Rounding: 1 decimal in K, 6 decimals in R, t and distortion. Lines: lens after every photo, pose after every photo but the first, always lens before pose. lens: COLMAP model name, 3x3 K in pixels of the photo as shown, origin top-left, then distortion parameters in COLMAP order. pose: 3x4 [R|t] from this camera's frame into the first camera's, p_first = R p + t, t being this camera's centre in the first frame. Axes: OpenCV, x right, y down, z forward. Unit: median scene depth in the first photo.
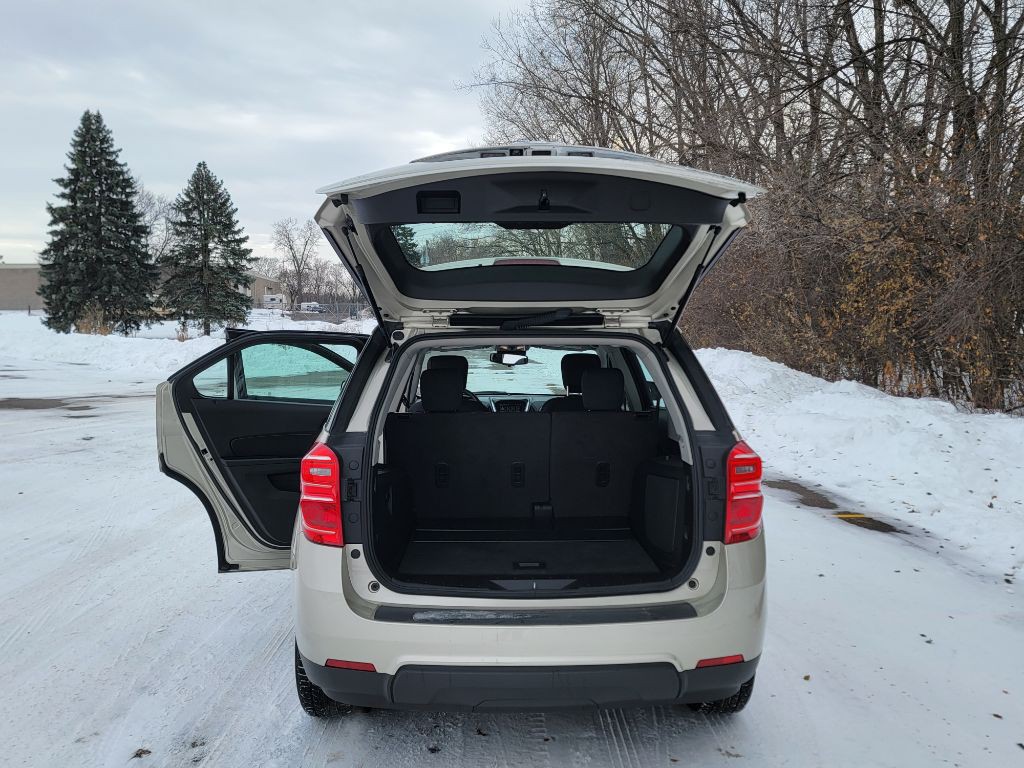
lens RADIAL K [[856.7, 0, 515.0], [0, 856.7, 384.3], [0, 0, 1]] dist [0.061486, -0.013830]
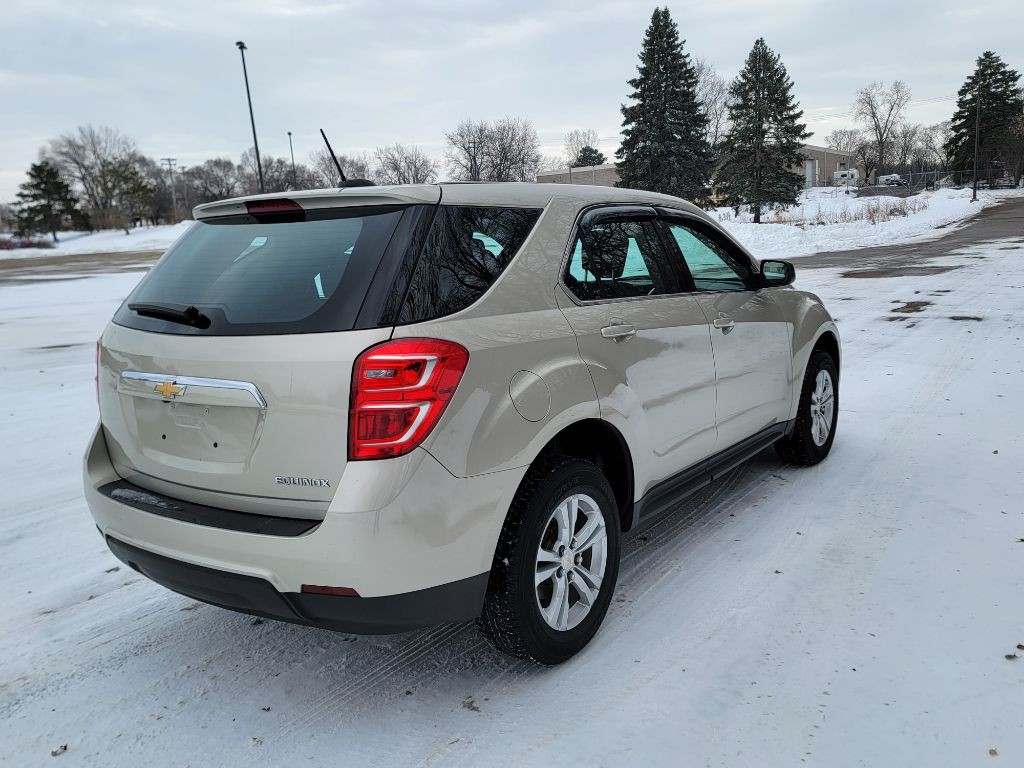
lens RADIAL K [[856.7, 0, 515.0], [0, 856.7, 384.3], [0, 0, 1]] dist [0.061486, -0.013830]
pose [[0.797409, 0.064929, -0.599936, 0.243639], [0.015906, 0.991587, 0.128459, 0.002056], [0.603230, -0.111977, 0.789668, 0.124568]]
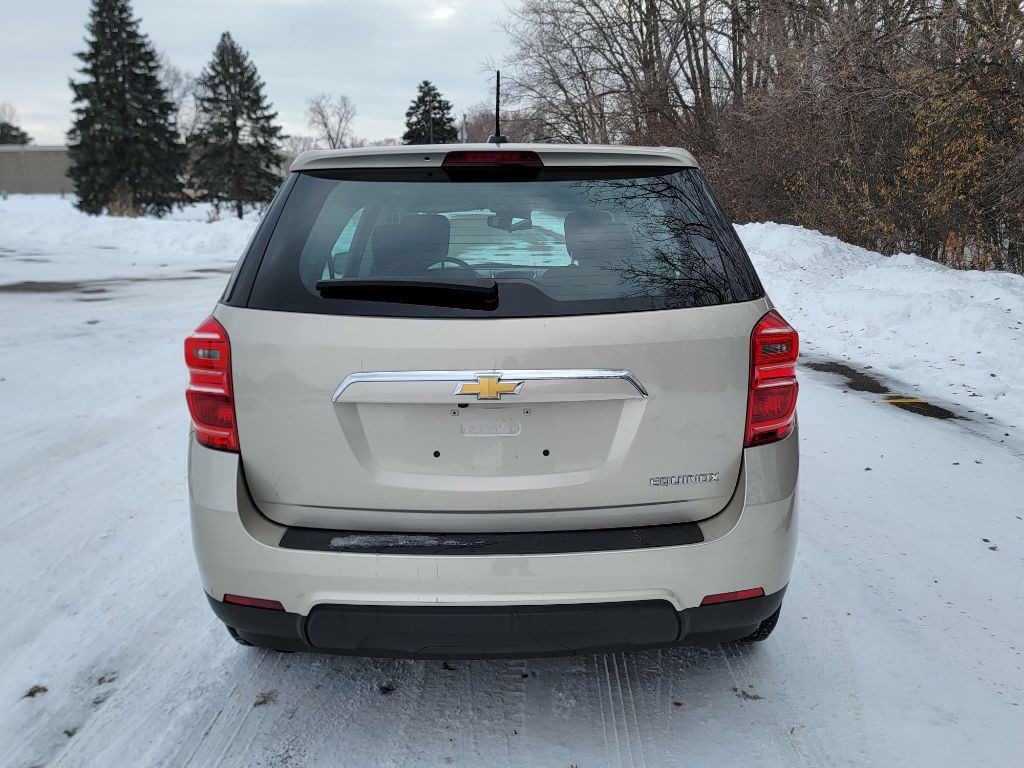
lens RADIAL K [[866.5, 0, 535.3], [0, 866.5, 380.9], [0, 0, 1]] dist [0.043095, -0.008041]
pose [[0.999571, -0.005586, -0.028740, 0.023401], [0.009269, 0.991515, 0.129659, 0.007792], [0.027772, -0.129870, 0.991142, 0.069630]]
